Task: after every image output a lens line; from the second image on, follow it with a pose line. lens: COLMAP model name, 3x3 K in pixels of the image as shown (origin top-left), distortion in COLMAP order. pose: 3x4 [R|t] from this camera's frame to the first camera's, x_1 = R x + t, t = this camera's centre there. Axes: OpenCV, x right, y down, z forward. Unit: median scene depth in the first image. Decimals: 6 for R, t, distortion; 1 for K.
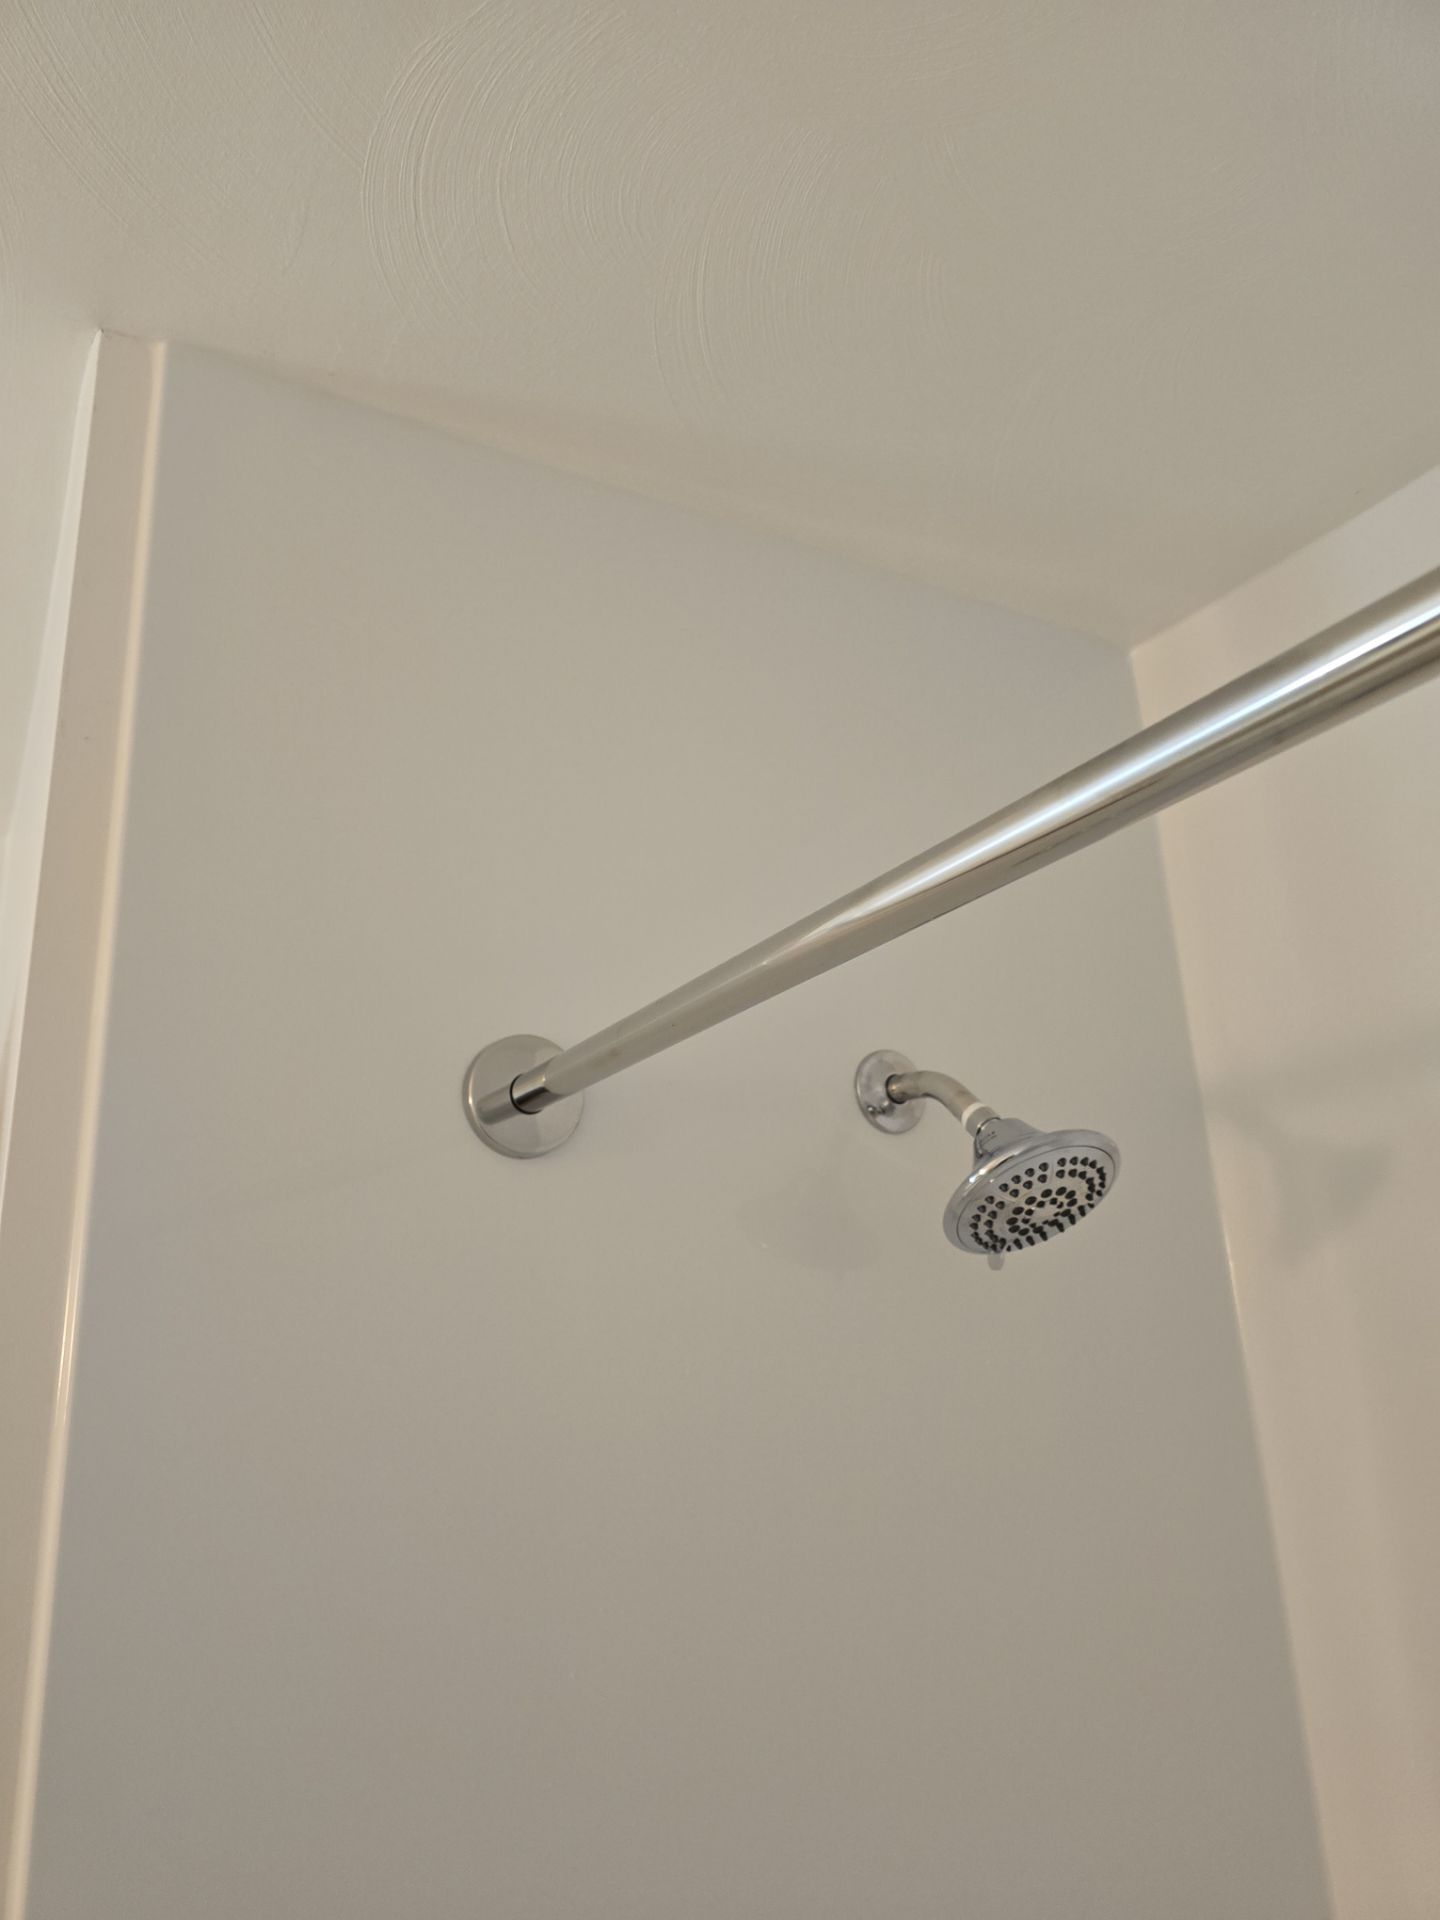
lens RADIAL K [[1323.7, 0, 720.0], [0, 1323.7, 960.0], [0, 0, 1]] dist [0.054838, -0.052868]
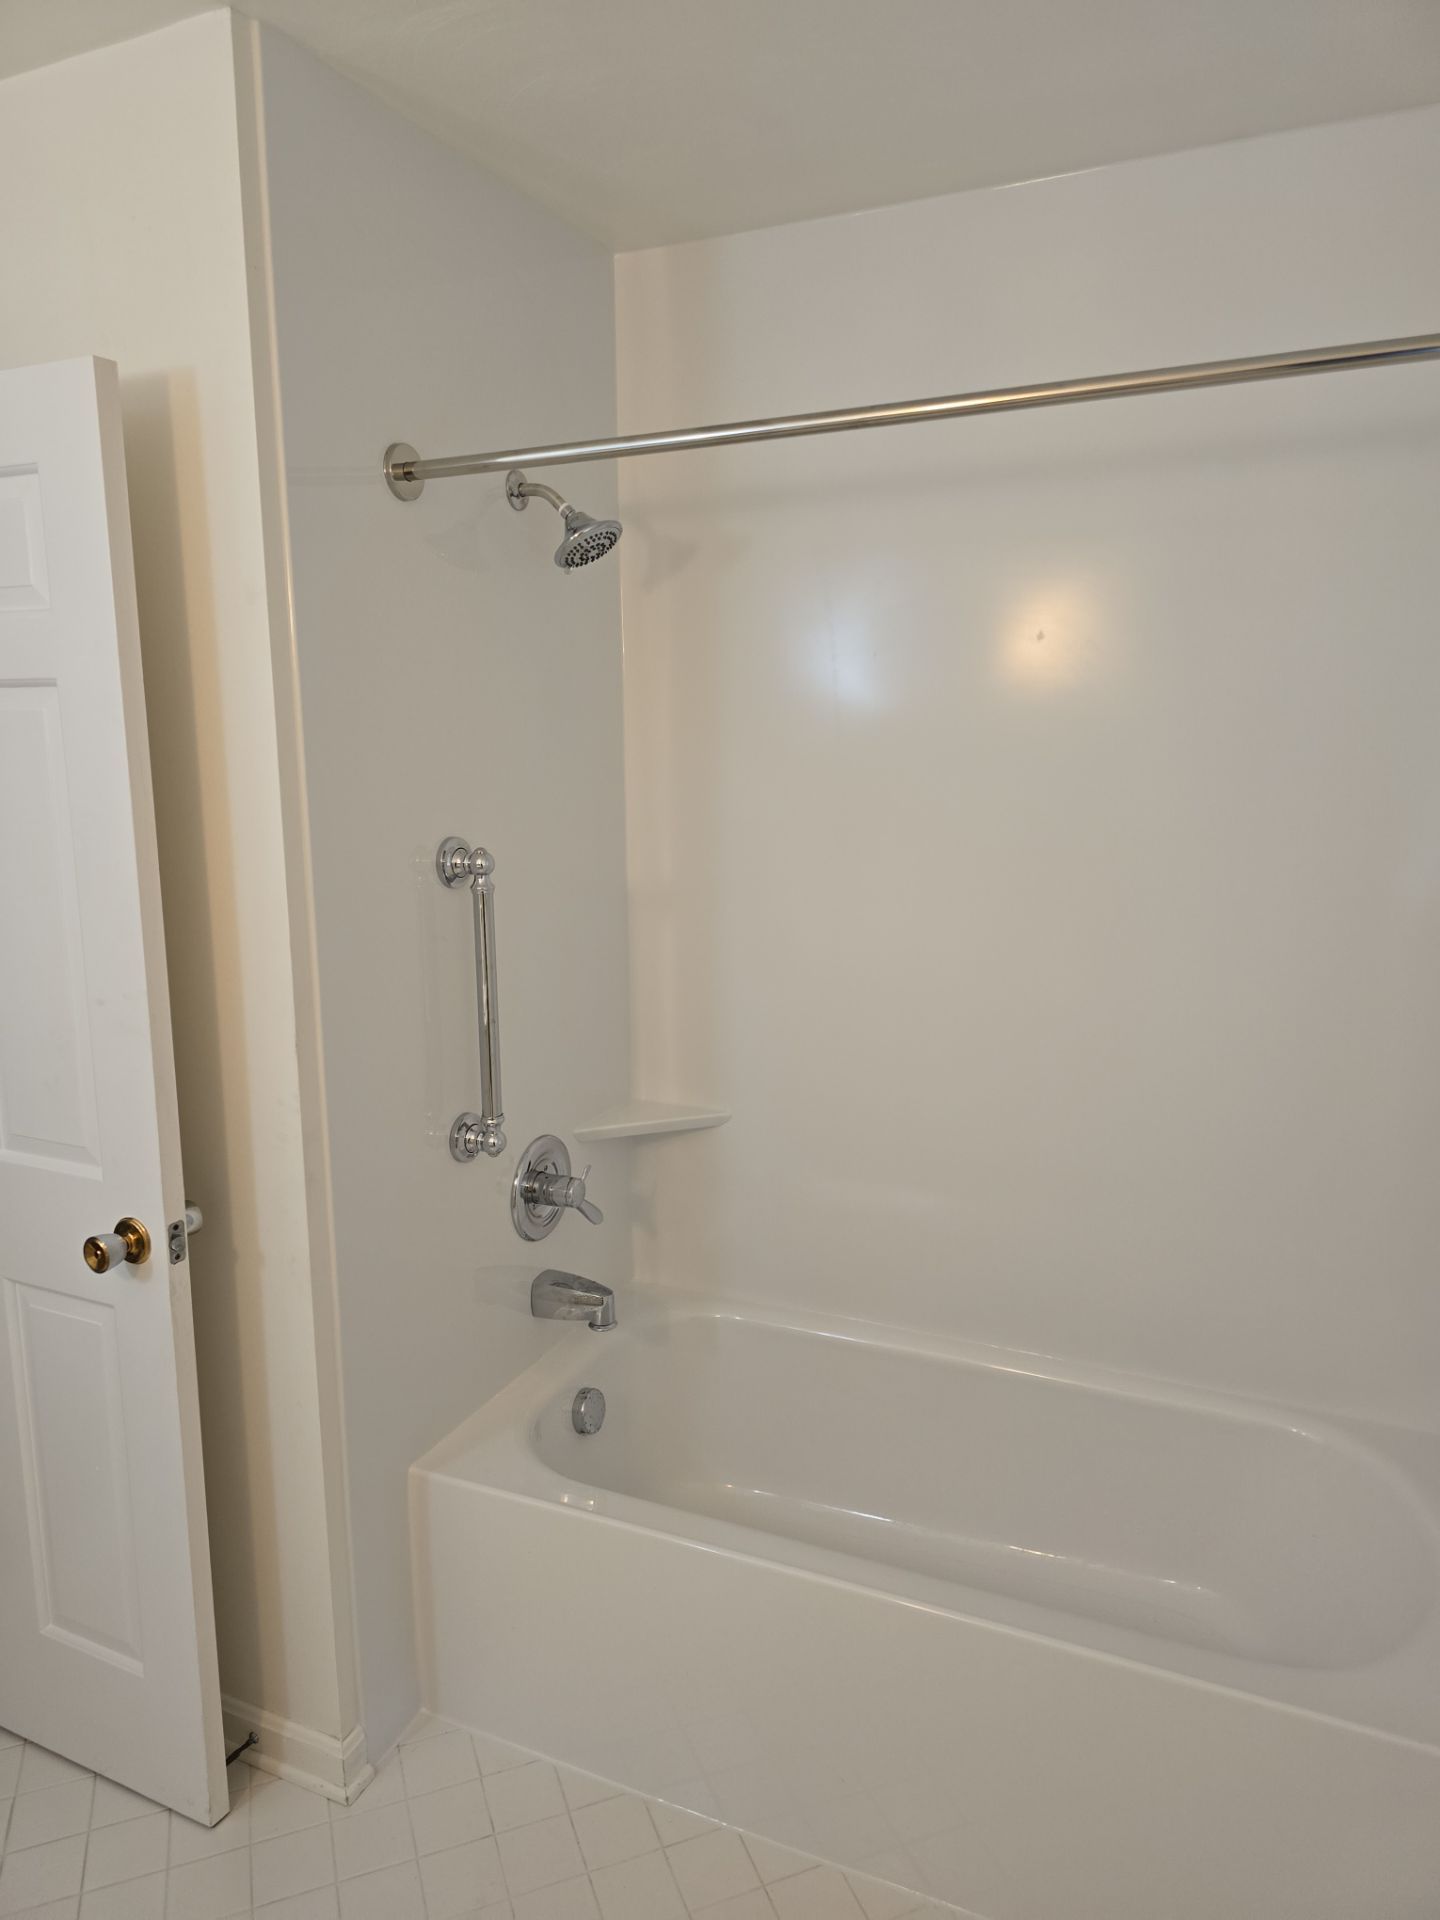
lens RADIAL K [[1323.7, 0, 720.0], [0, 1323.7, 960.0], [0, 0, 1]] dist [0.054838, -0.052868]
pose [[0.819866, -0.049211, 0.570436, -0.987254], [-0.208732, 0.902044, 0.377820, -0.113280], [-0.533151, -0.428830, 0.729284, -1.244787]]
